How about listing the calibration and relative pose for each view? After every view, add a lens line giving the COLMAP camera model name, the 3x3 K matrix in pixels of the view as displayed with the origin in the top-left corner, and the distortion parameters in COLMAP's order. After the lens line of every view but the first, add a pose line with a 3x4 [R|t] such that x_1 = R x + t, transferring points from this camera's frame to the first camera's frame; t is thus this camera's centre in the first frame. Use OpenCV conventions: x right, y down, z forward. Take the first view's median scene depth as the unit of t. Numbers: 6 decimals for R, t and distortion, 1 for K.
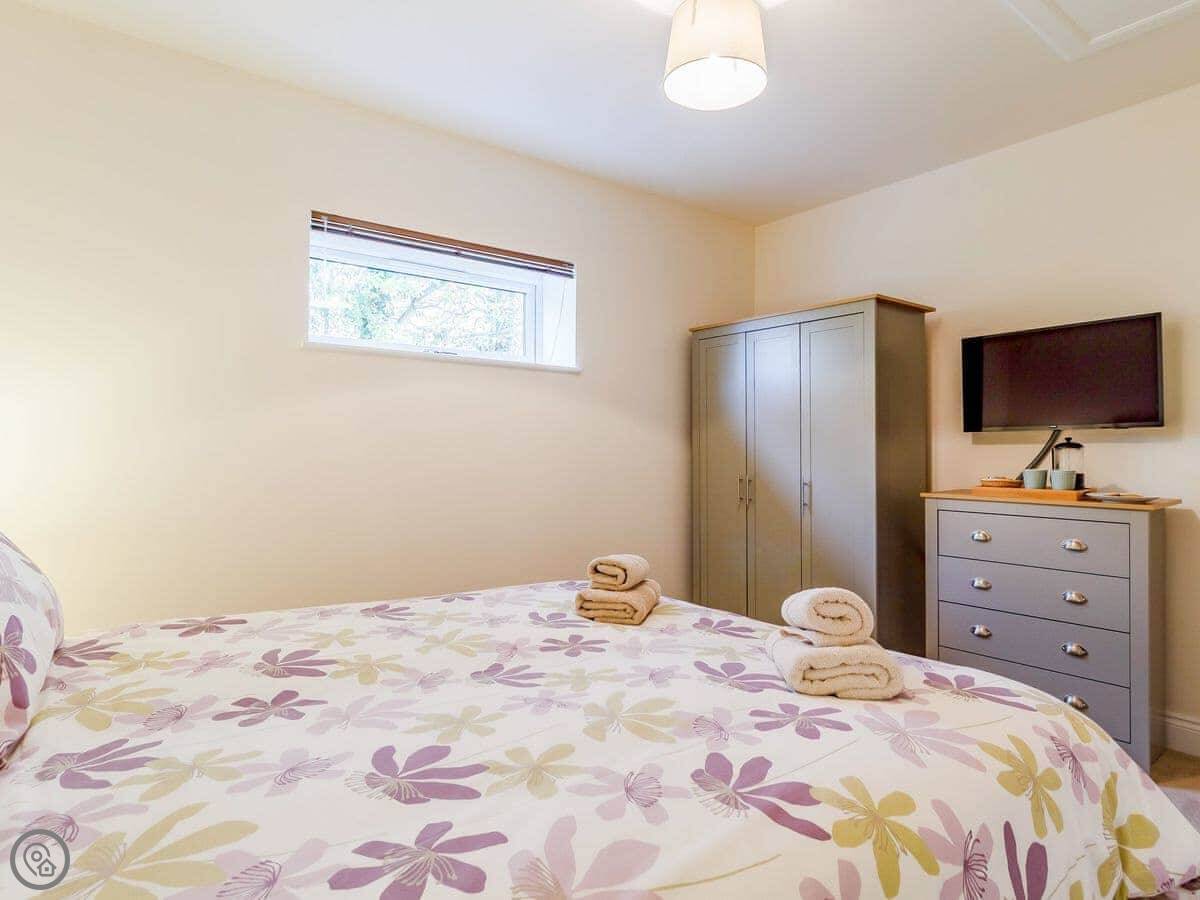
lens RADIAL K [[681.1, 0, 595.6], [0, 681.1, 444.0], [0, 0, 1]] dist [0.003200, 0.000540]
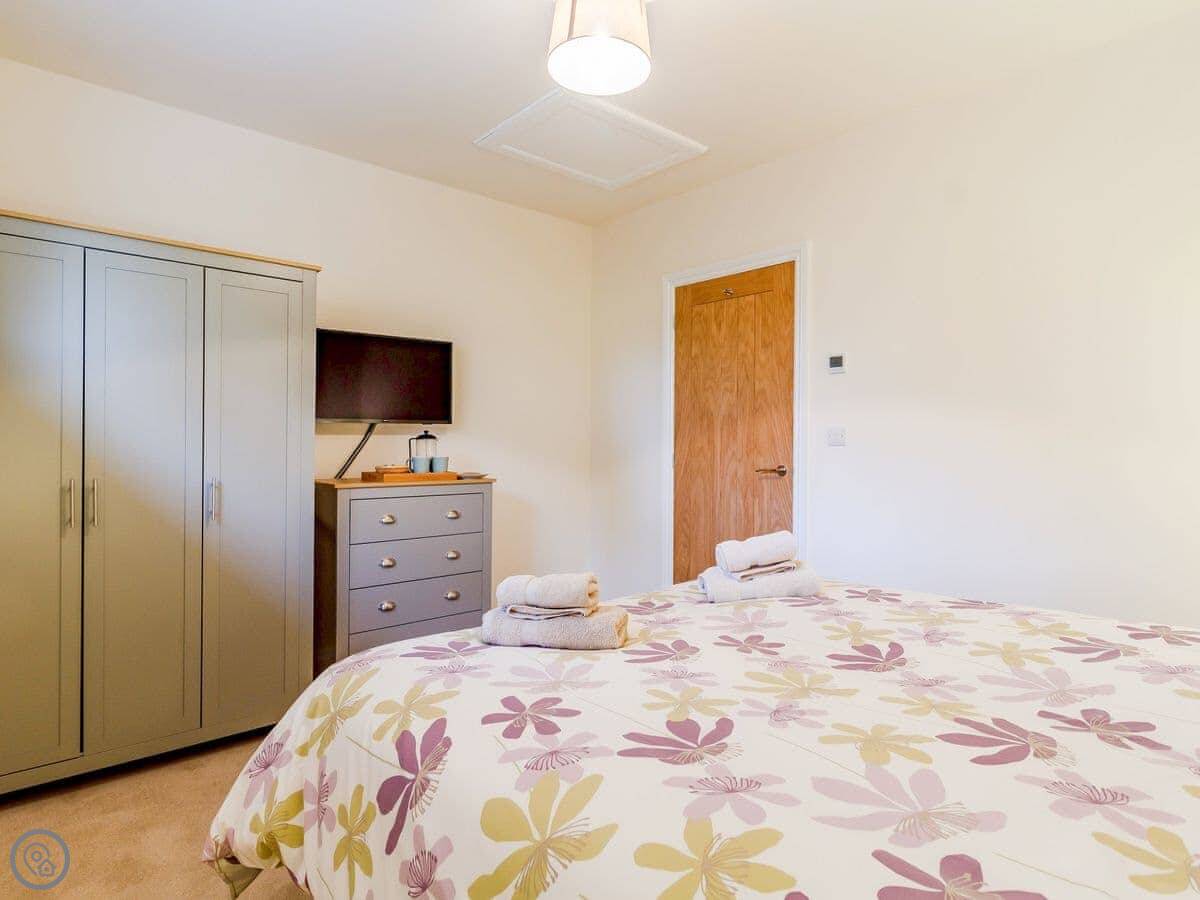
lens RADIAL K [[681.1, 0, 595.6], [0, 681.1, 444.0], [0, 0, 1]] dist [0.003200, 0.000540]
pose [[-0.032299, -0.012560, 0.999399, -0.589540], [-0.011318, 0.999862, 0.012200, -0.003938], [-0.999414, -0.010917, -0.032436, 0.746323]]
